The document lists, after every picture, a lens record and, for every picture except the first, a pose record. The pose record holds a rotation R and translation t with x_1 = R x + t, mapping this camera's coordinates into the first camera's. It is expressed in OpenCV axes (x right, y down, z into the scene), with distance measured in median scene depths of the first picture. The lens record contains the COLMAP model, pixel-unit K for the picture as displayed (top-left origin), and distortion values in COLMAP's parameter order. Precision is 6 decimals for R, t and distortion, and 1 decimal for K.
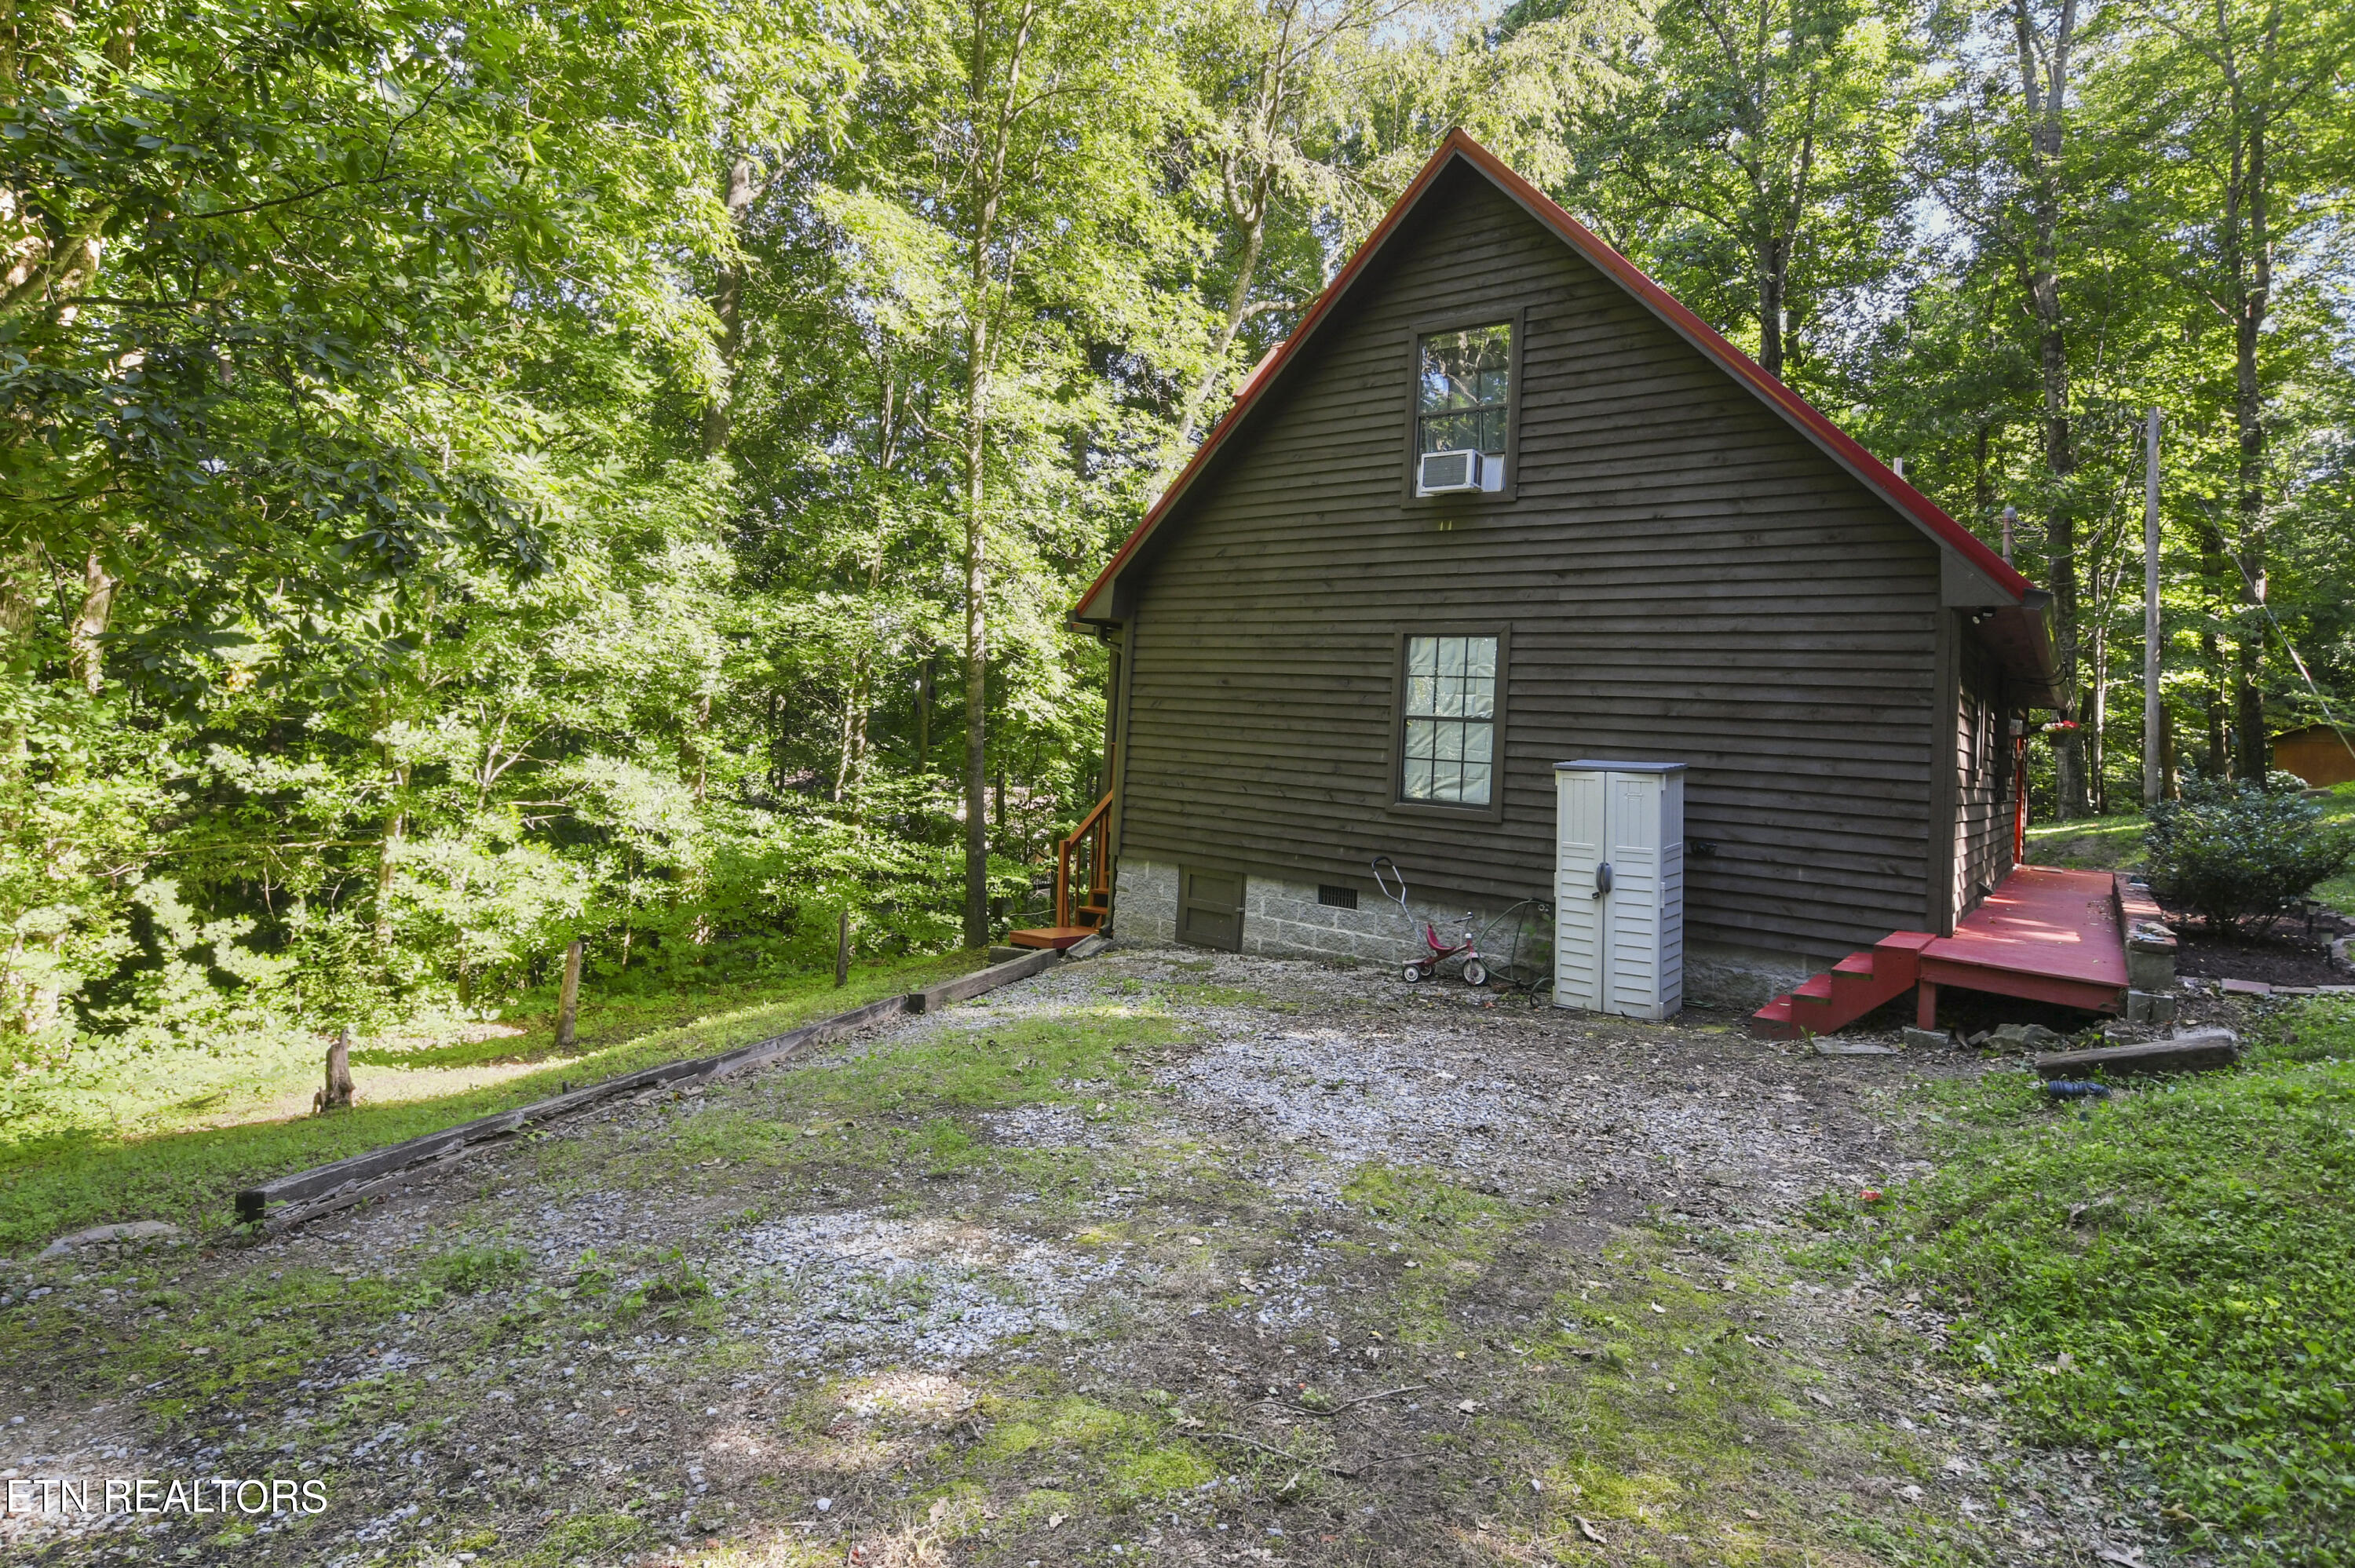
lens RADIAL K [[1137.4, 0, 1174.8], [0, 1137.4, 645.7], [0, 0, 1]] dist [-0.020572, -0.000628]
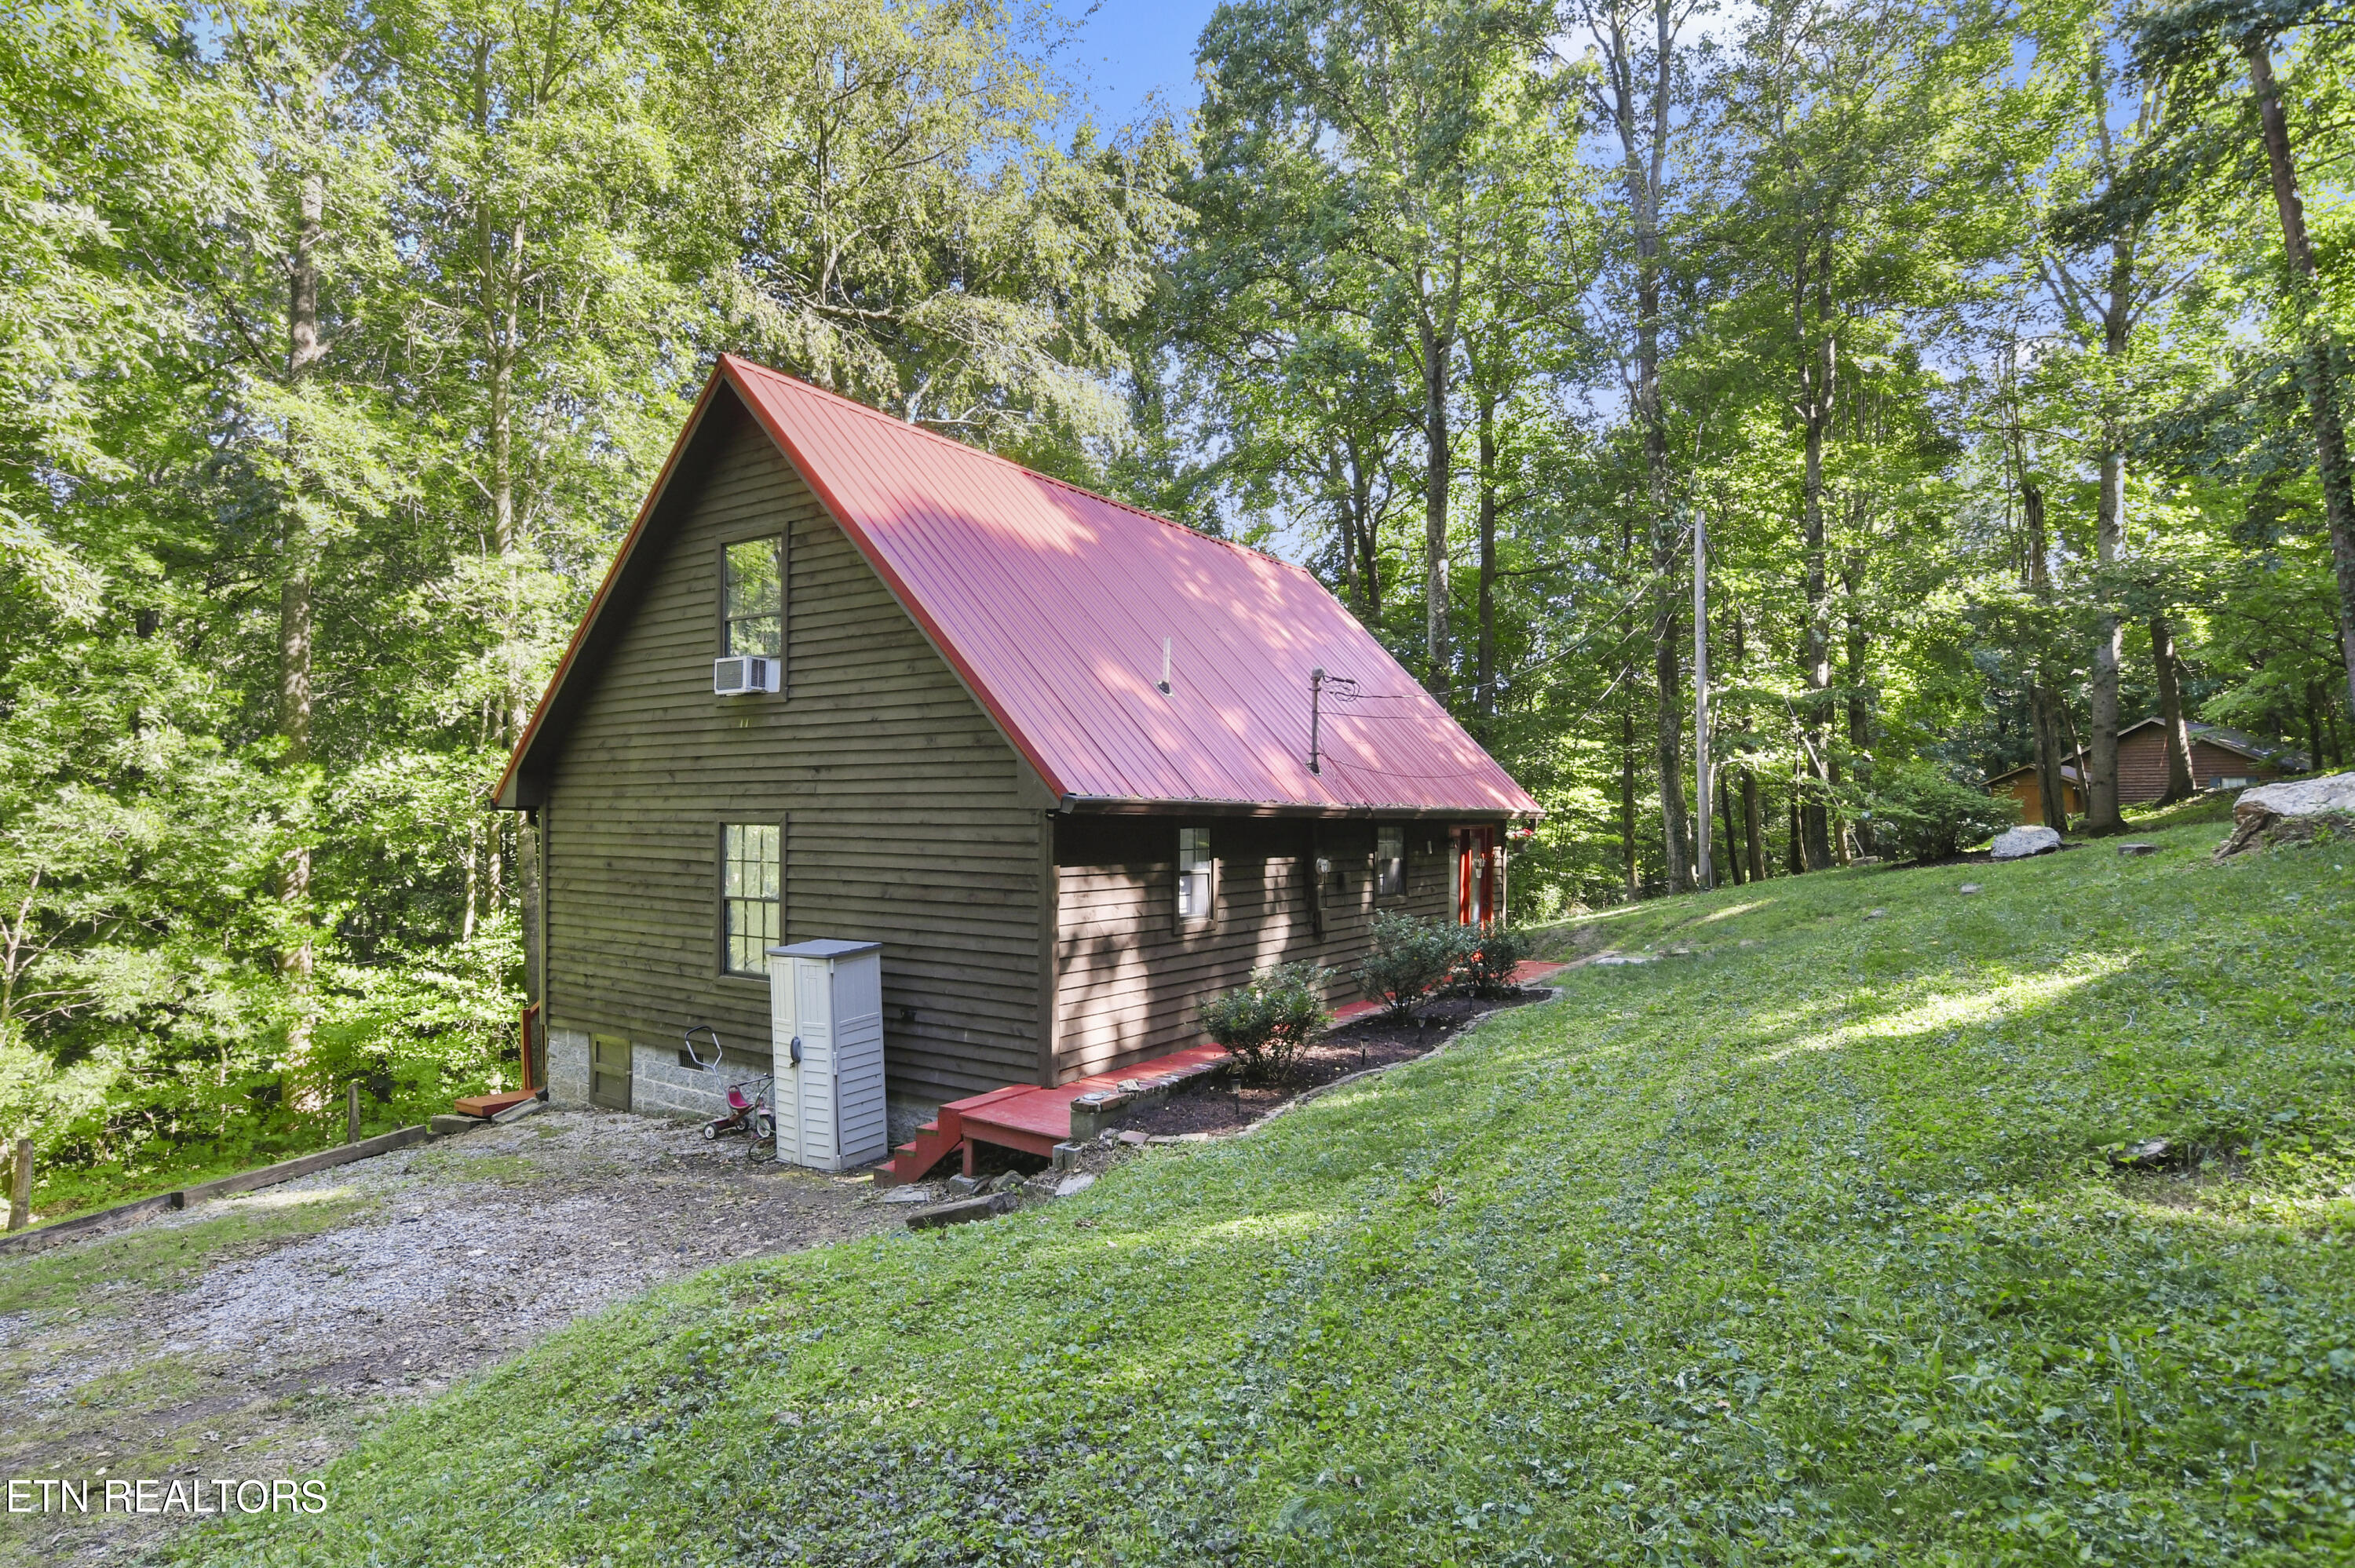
lens RADIAL K [[1165.3, 0, 1177.5], [0, 1165.3, 784.0], [0, 0, 1]] dist [-0.033483, -0.000262]
pose [[0.995219, -0.055508, 0.080362, 0.514639], [0.050956, 0.997037, 0.057624, -0.082740], [-0.083322, -0.053254, 0.995099, -0.135011]]
